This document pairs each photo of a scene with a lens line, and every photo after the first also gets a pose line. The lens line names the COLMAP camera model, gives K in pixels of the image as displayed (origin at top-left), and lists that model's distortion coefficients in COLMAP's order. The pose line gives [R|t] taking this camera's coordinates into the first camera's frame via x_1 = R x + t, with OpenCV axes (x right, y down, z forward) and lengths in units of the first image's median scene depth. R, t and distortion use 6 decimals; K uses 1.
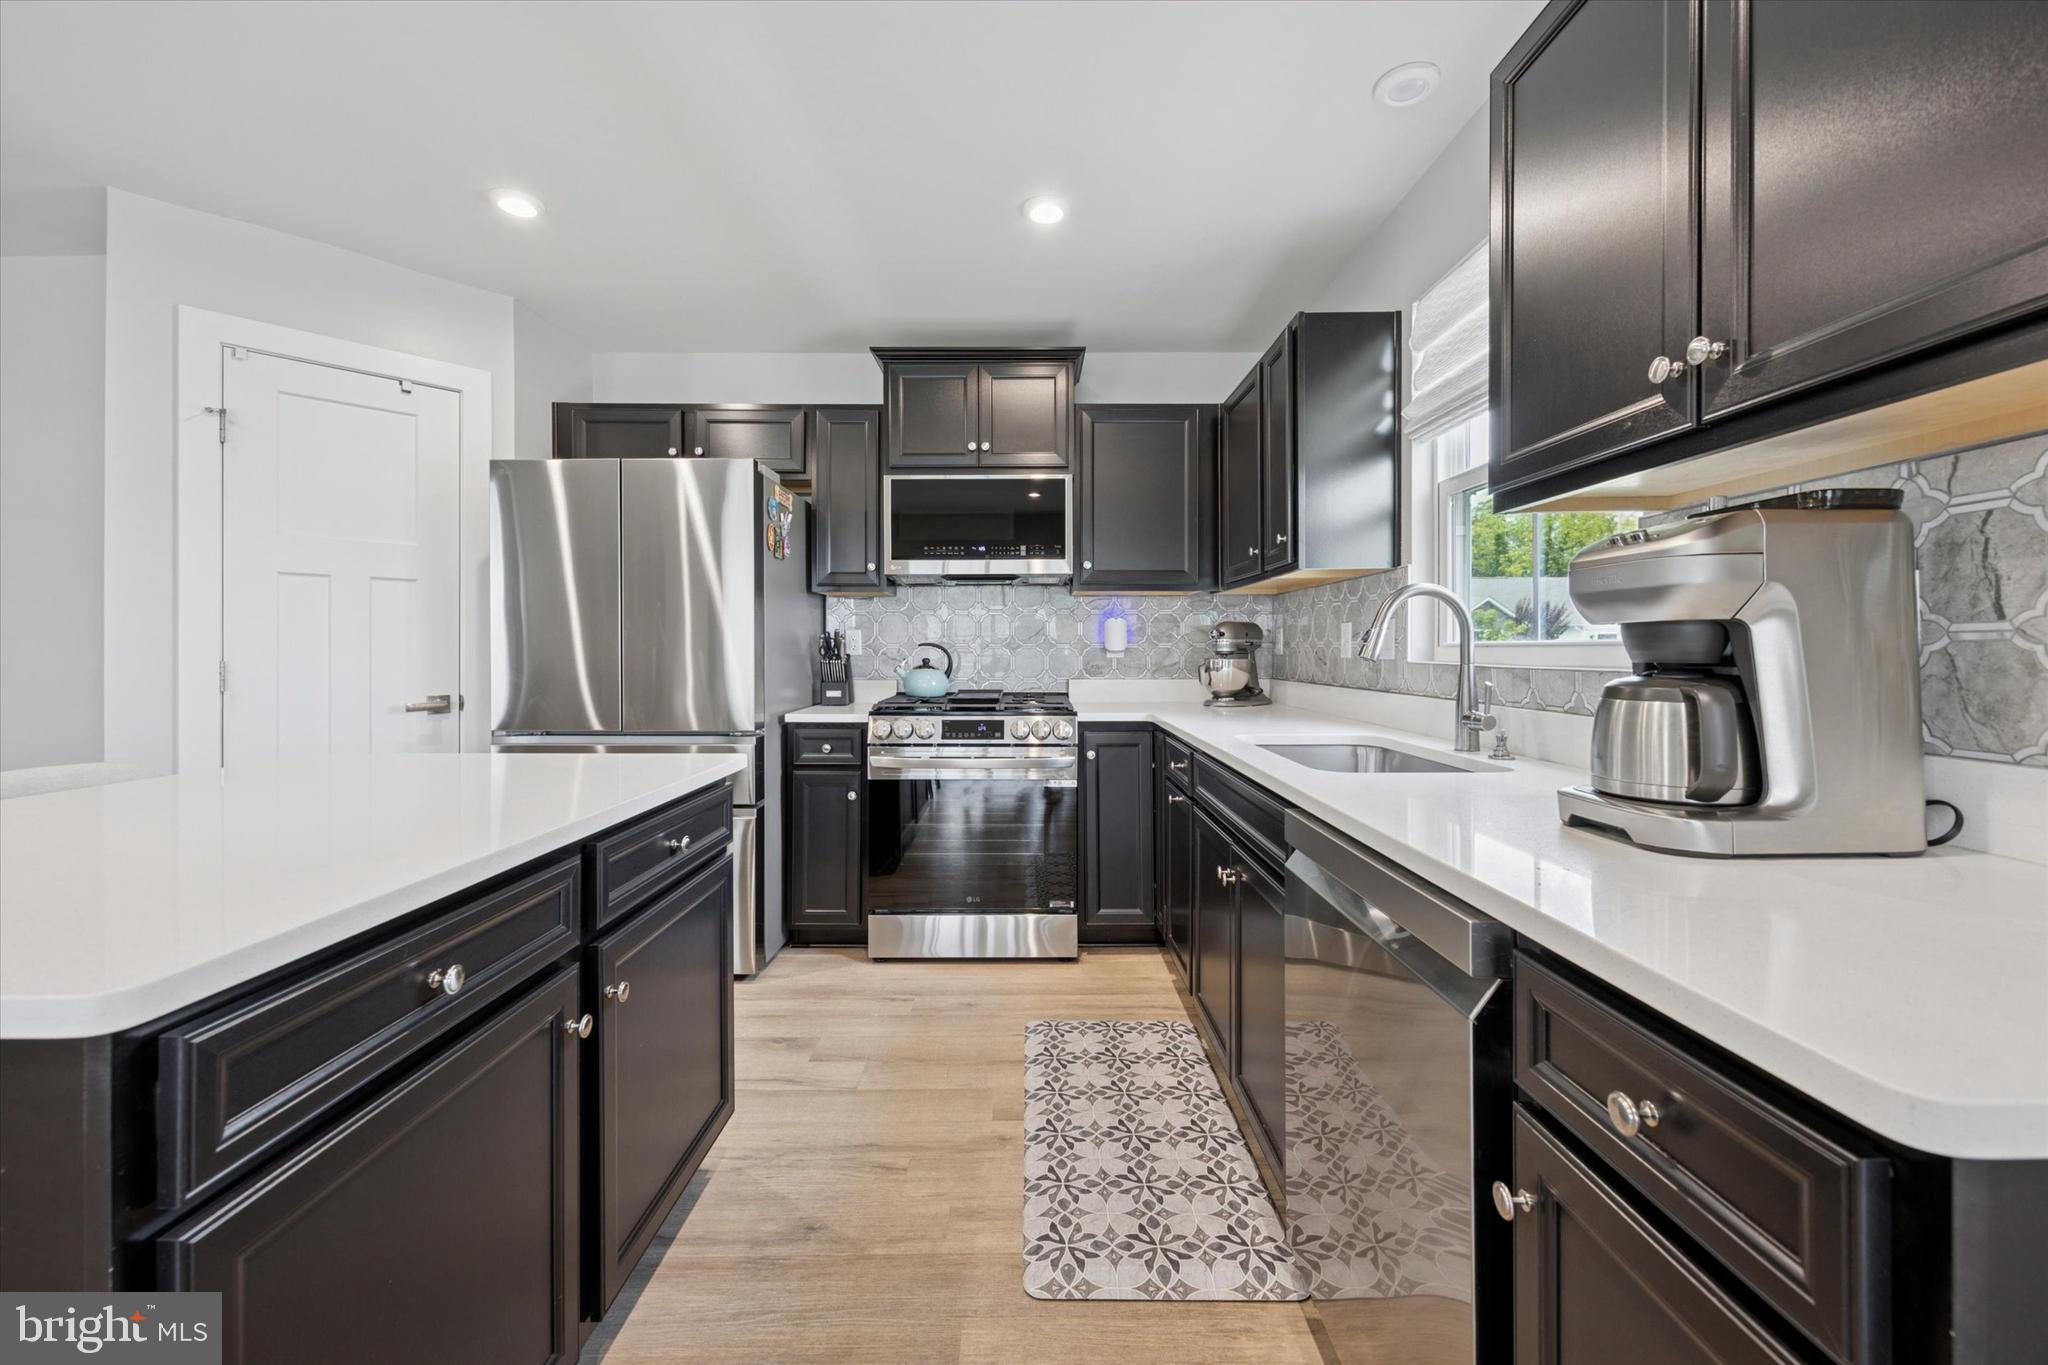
lens RADIAL K [[771.0, 0, 1098.8], [0, 771.0, 647.5], [0, 0, 1]] dist [-0.001739, 0.000008]
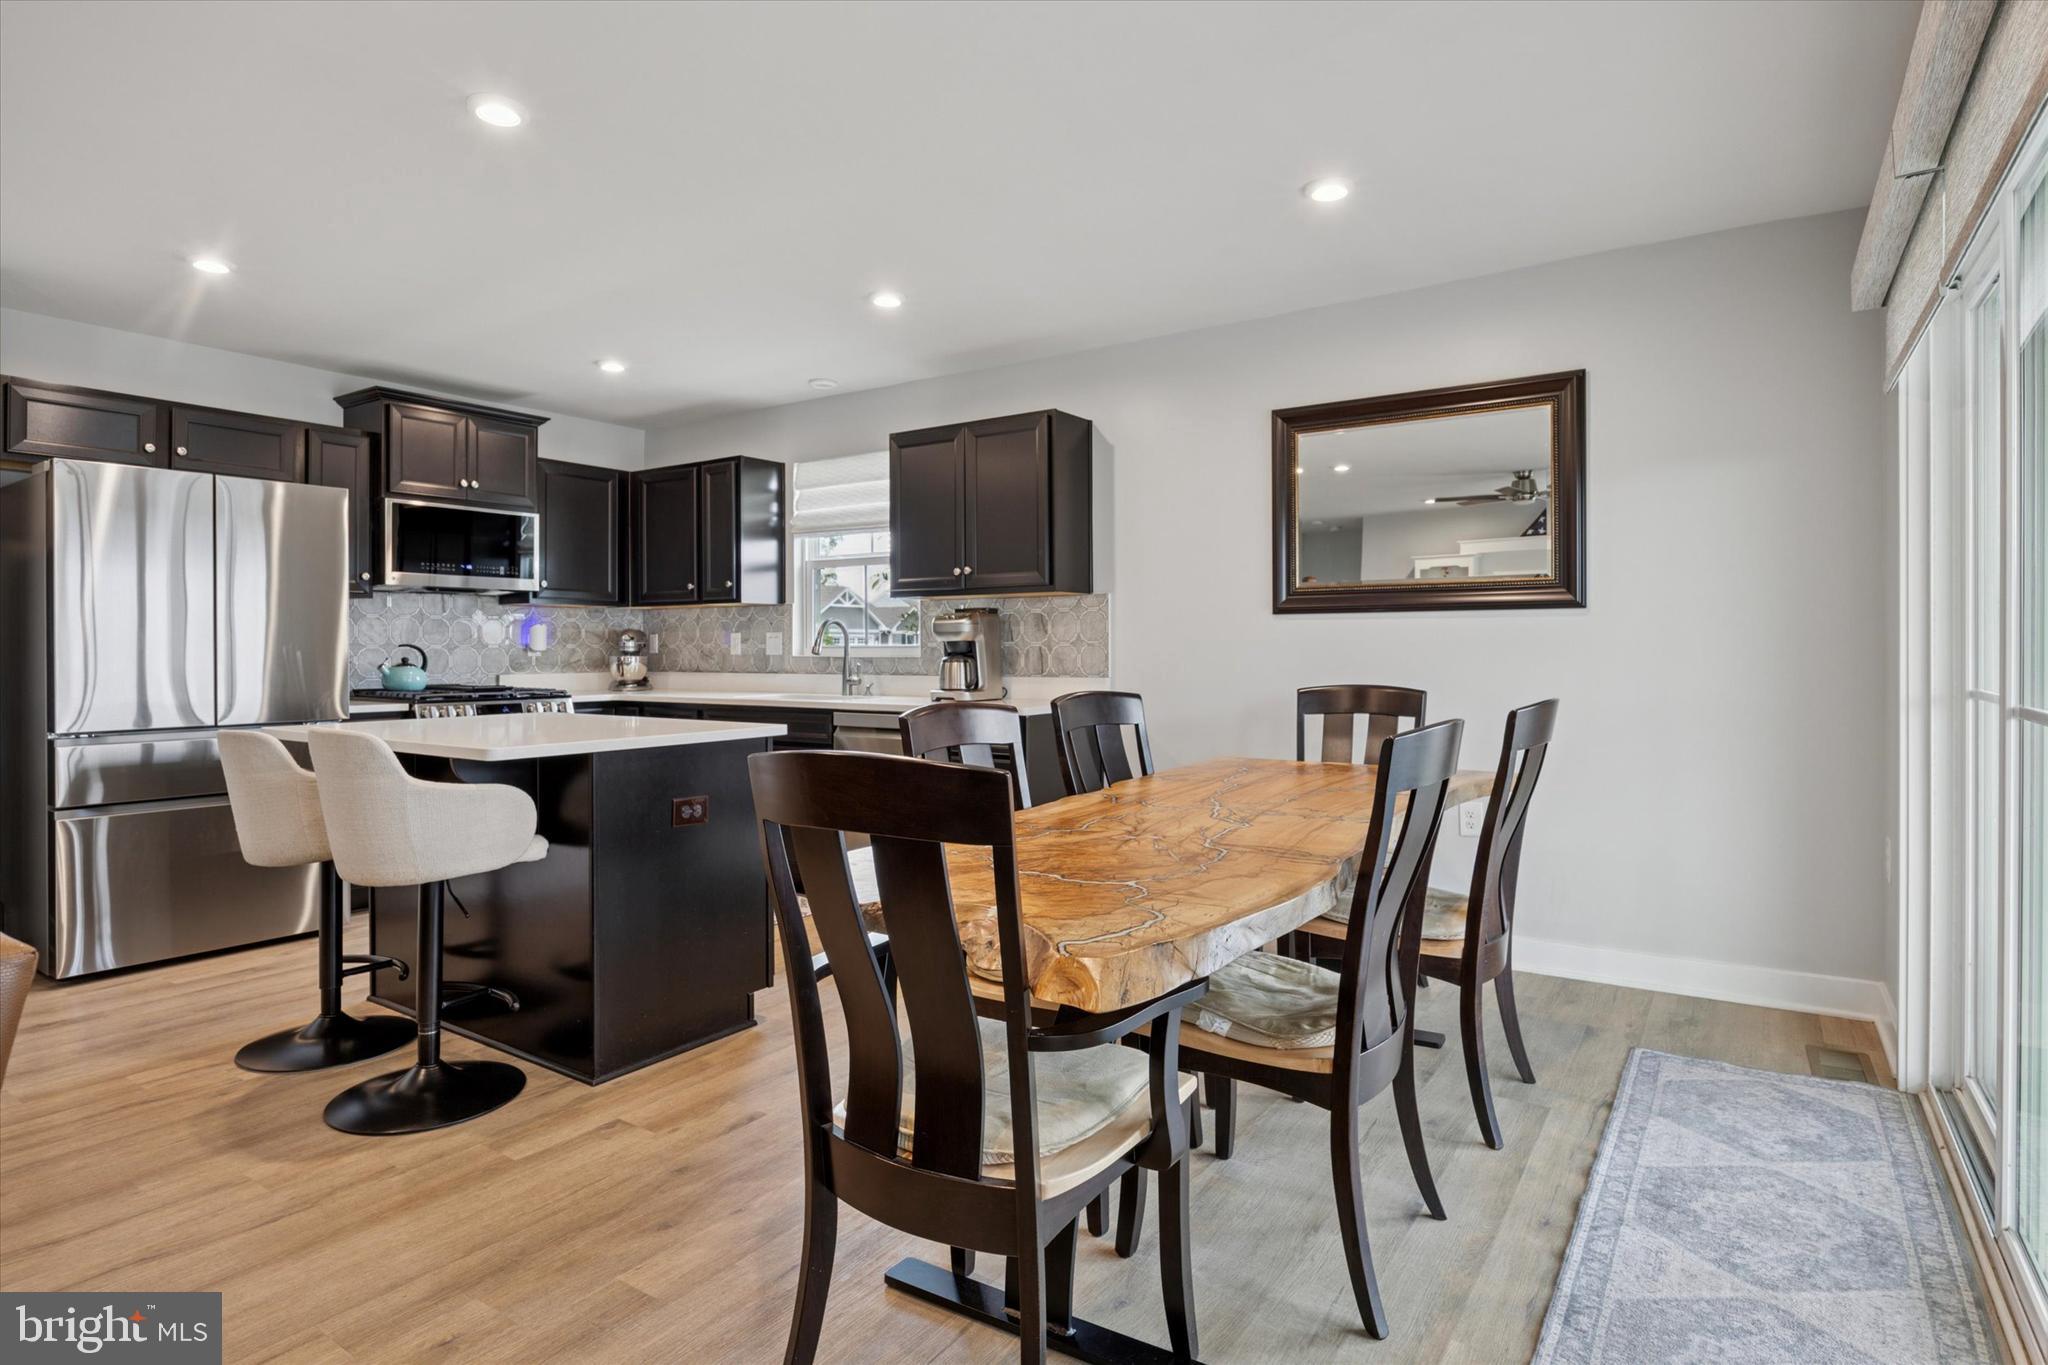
lens RADIAL K [[1092.7, 0, 1015.2], [0, 1092.7, 646.3], [0, 0, 1]] dist [-0.001671, -0.000741]
pose [[0.578930, -0.000286, 0.815377, -1.209323], [0.000465, 1.000000, 0.000020, -0.003200], [-0.815377, 0.000368, 0.578930, -0.807057]]
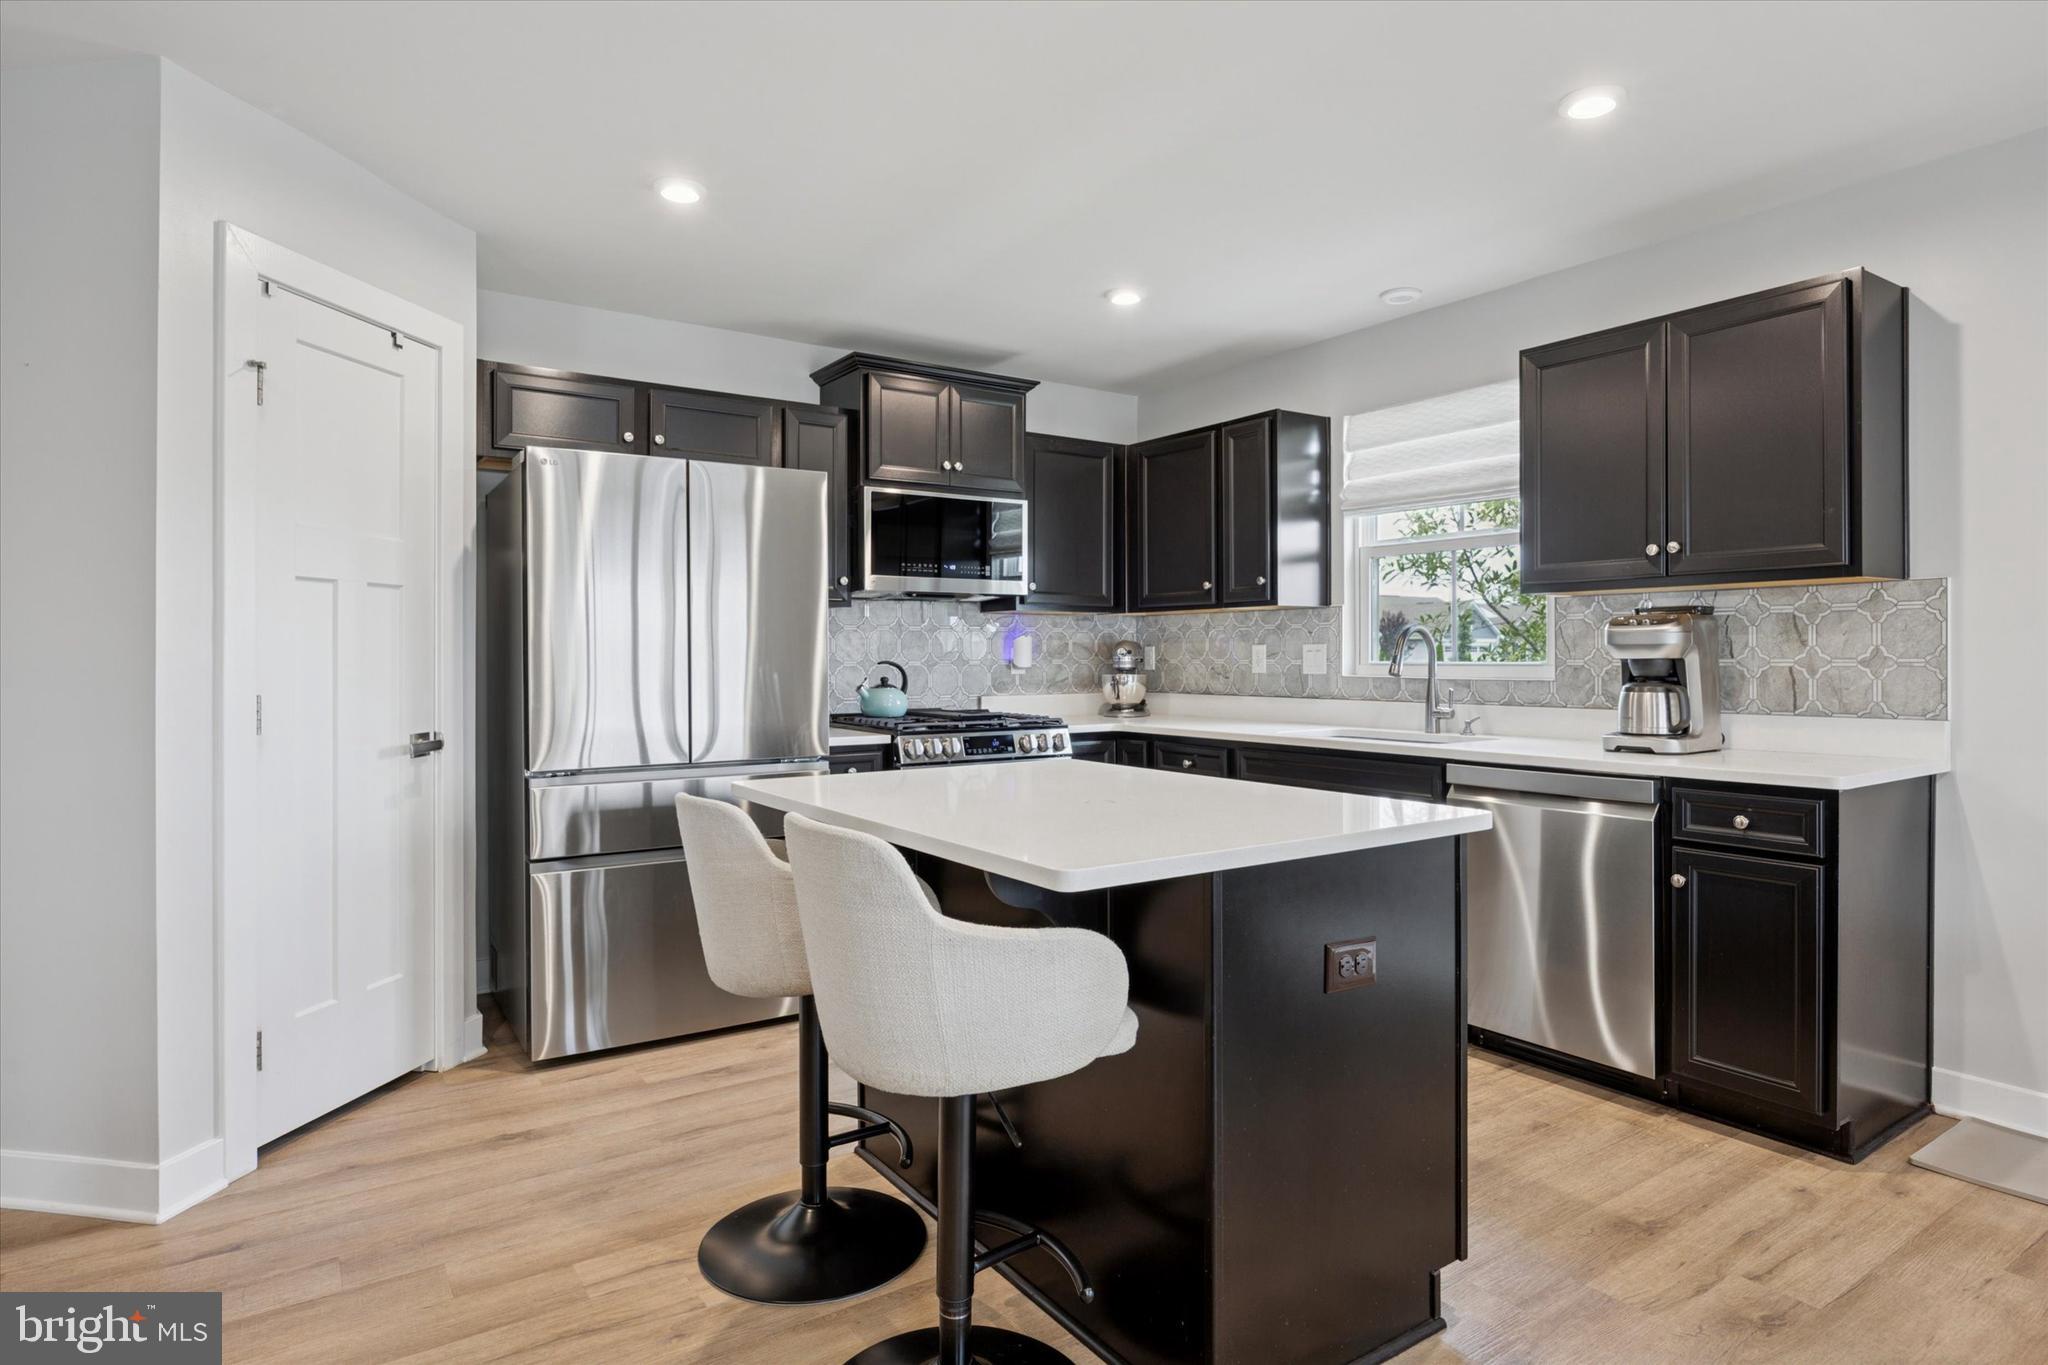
lens RADIAL K [[1092.7, 0, 987.8], [0, 1092.7, 661.9], [0, 0, 1]] dist [-0.001671, -0.000741]
pose [[0.846707, -0.006116, 0.532024, -0.993140], [0.001411, 0.999956, 0.009249, -0.020930], [-0.532058, -0.007081, 0.846679, -0.266352]]
